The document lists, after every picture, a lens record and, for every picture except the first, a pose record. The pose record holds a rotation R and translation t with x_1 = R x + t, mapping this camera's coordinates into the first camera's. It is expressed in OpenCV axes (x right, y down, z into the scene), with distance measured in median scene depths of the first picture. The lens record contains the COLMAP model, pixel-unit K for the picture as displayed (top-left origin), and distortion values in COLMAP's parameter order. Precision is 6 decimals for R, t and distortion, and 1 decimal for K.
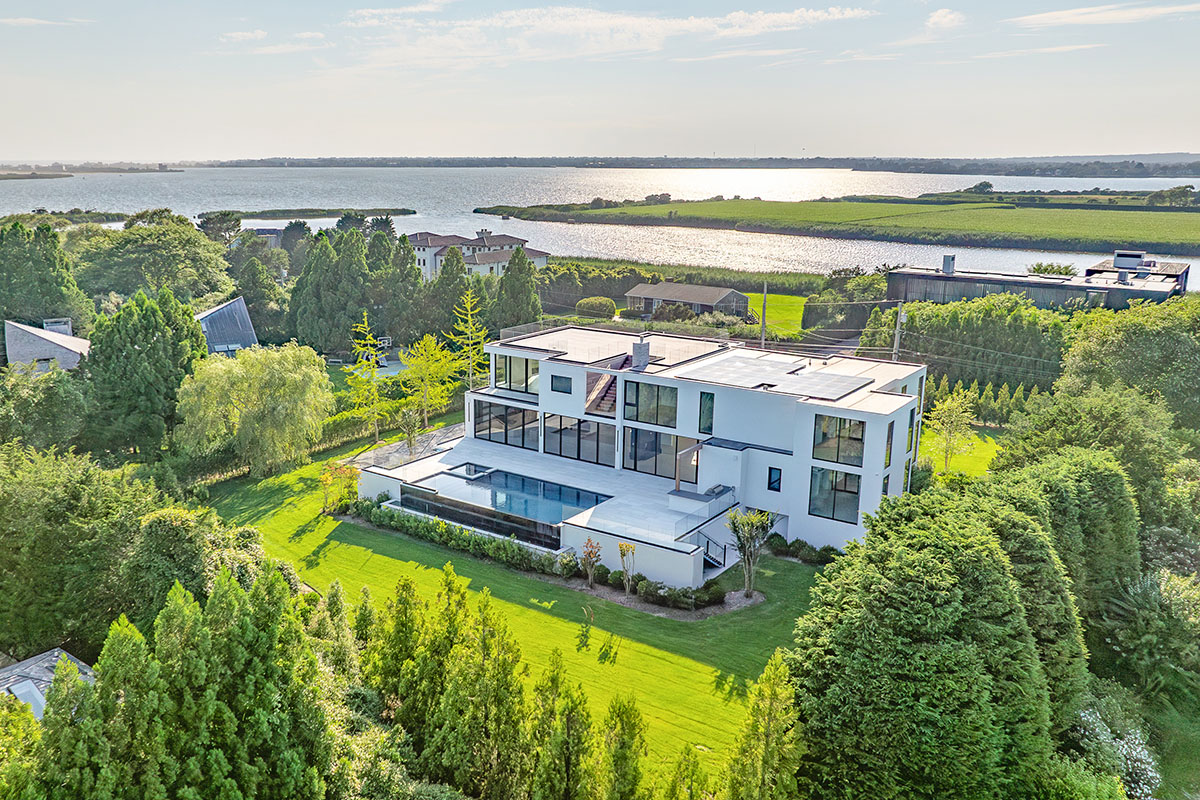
lens RADIAL K [[1032.9, 0, 545.9], [0, 1032.9, 402.3], [0, 0, 1]] dist [-0.006298, -0.012063]
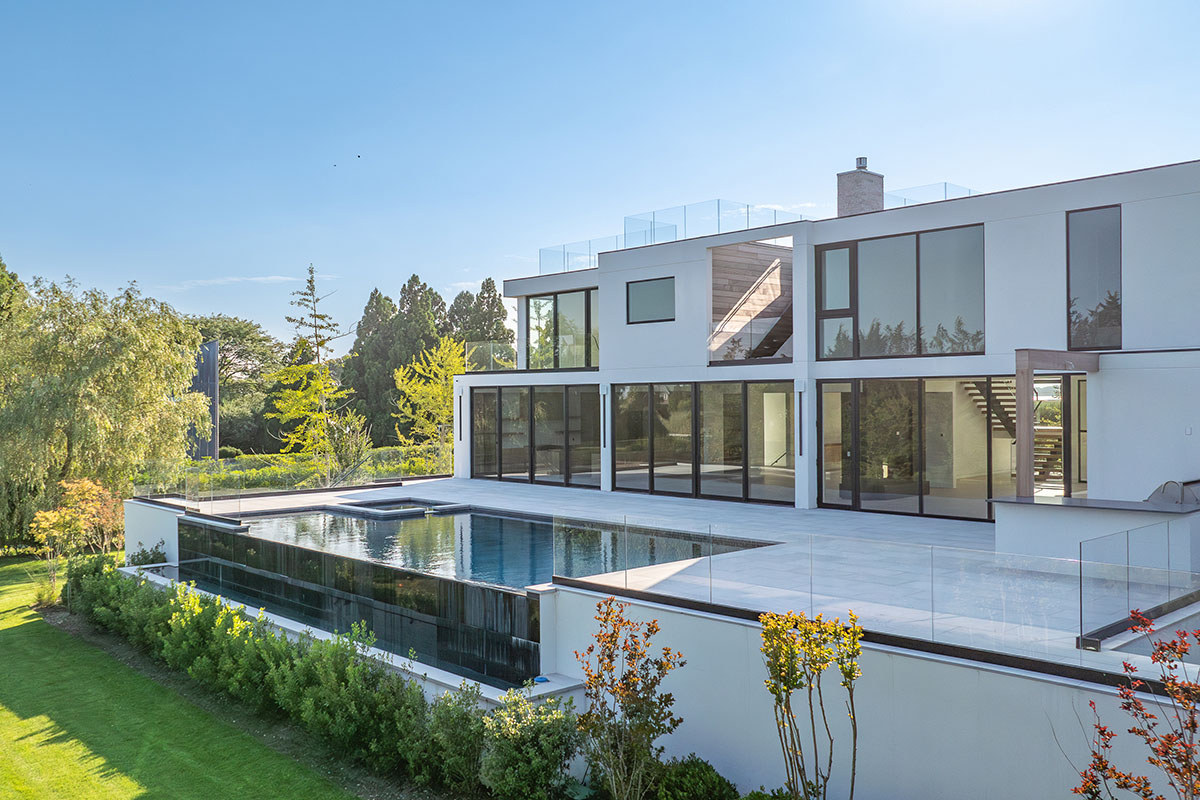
lens RADIAL K [[1032.9, 0, 545.9], [0, 1032.9, 402.3], [0, 0, 1]] dist [-0.006298, -0.012063]
pose [[0.979002, -0.013624, -0.203396, 0.056863], [-0.034207, 0.972638, -0.229795, 0.114494], [0.200961, 0.231927, 0.951748, 0.654918]]
